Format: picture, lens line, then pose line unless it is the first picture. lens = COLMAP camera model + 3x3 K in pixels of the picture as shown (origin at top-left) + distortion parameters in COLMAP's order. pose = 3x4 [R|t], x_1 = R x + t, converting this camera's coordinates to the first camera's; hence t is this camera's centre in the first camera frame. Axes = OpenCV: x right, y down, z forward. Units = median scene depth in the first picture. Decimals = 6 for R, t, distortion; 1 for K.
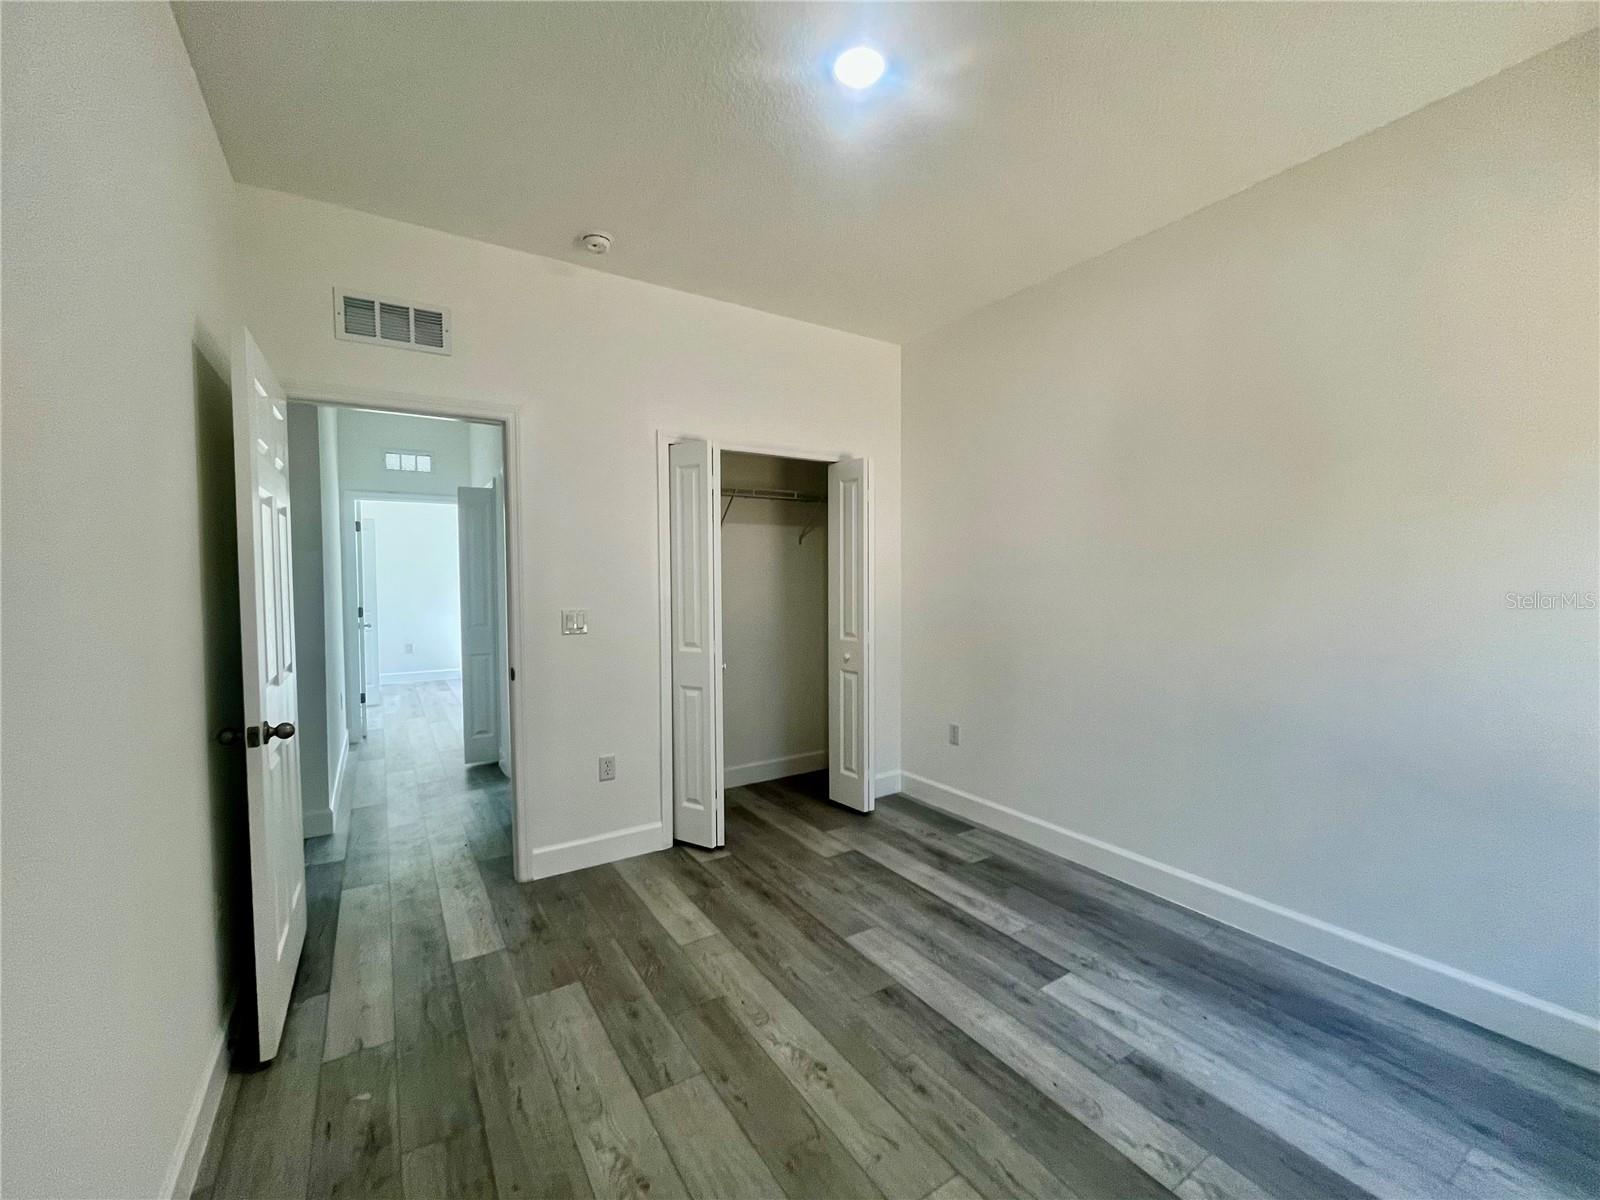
lens RADIAL K [[652.4, 0, 789.1], [0, 652.4, 597.0], [0, 0, 1]] dist [-0.000400, 0.000191]
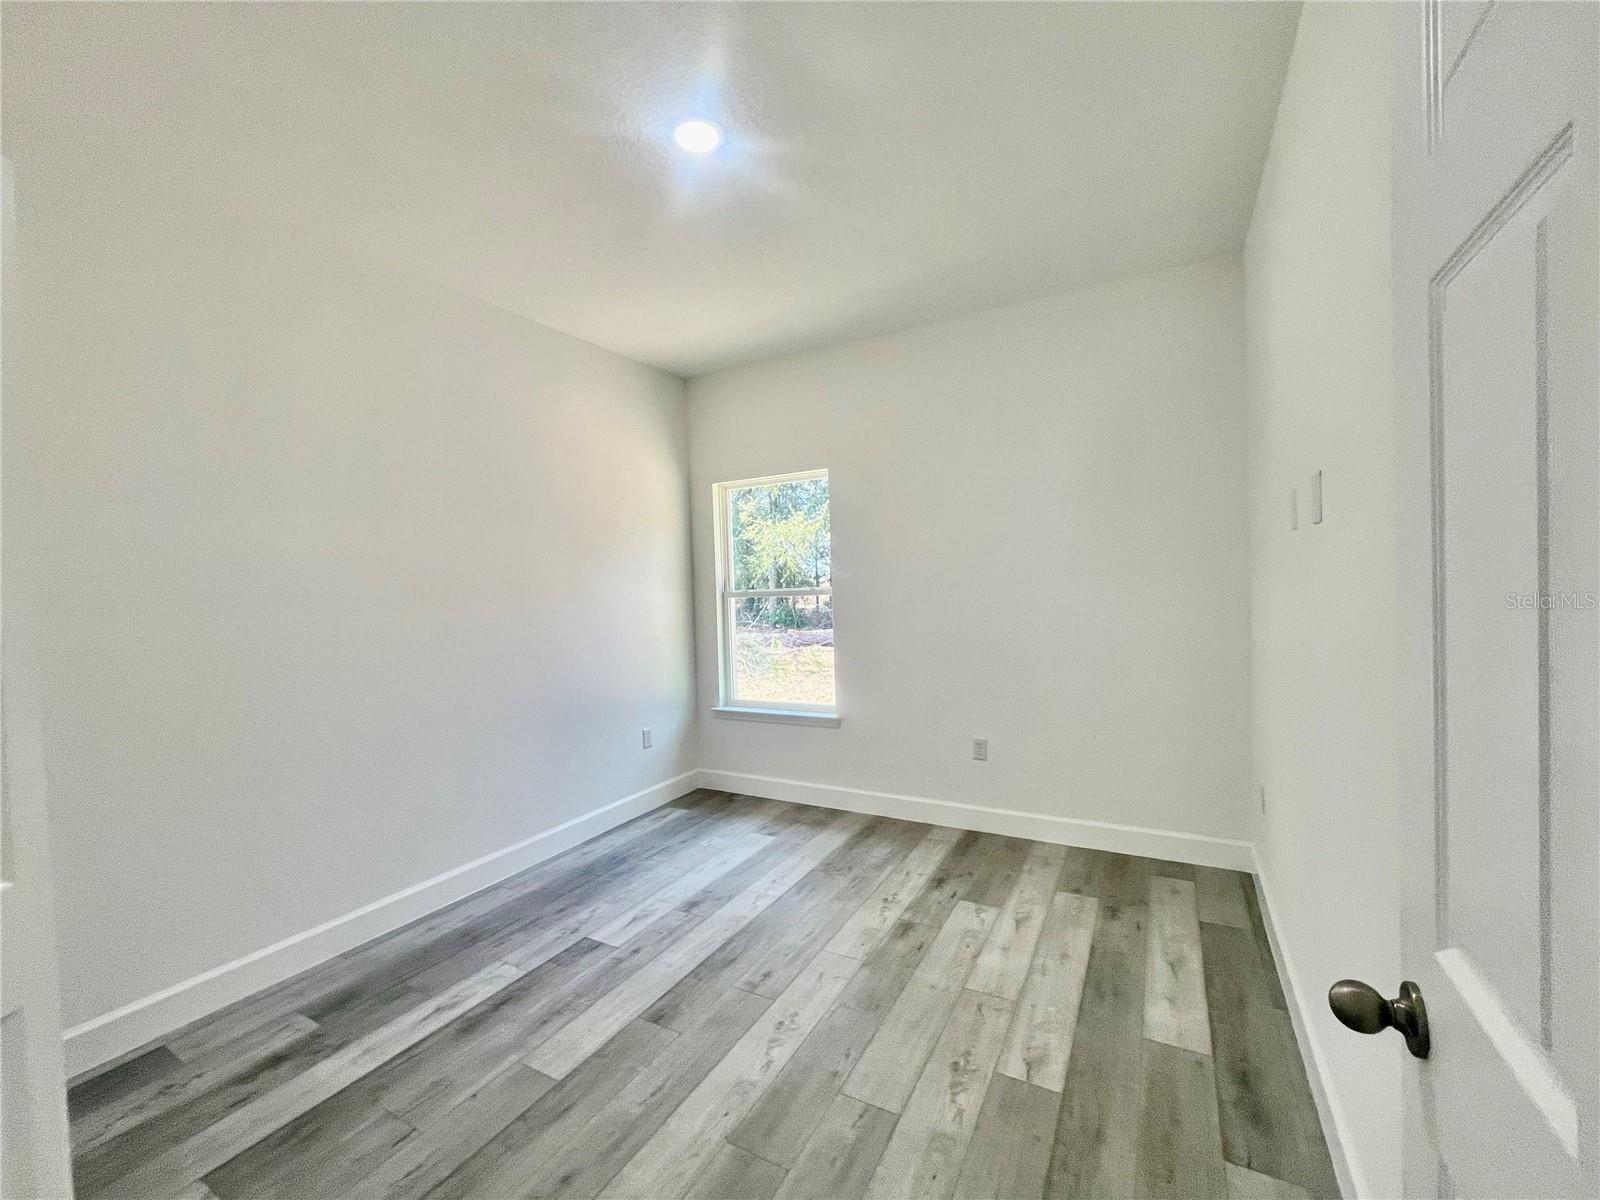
lens RADIAL K [[652.4, 0, 789.1], [0, 652.4, 597.0], [0, 0, 1]] dist [-0.000400, 0.000191]
pose [[-0.465982, 0.008208, 0.884756, -0.823678], [0.063742, 0.997670, 0.024316, -0.043649], [-0.882495, 0.067727, -0.465420, 1.242128]]
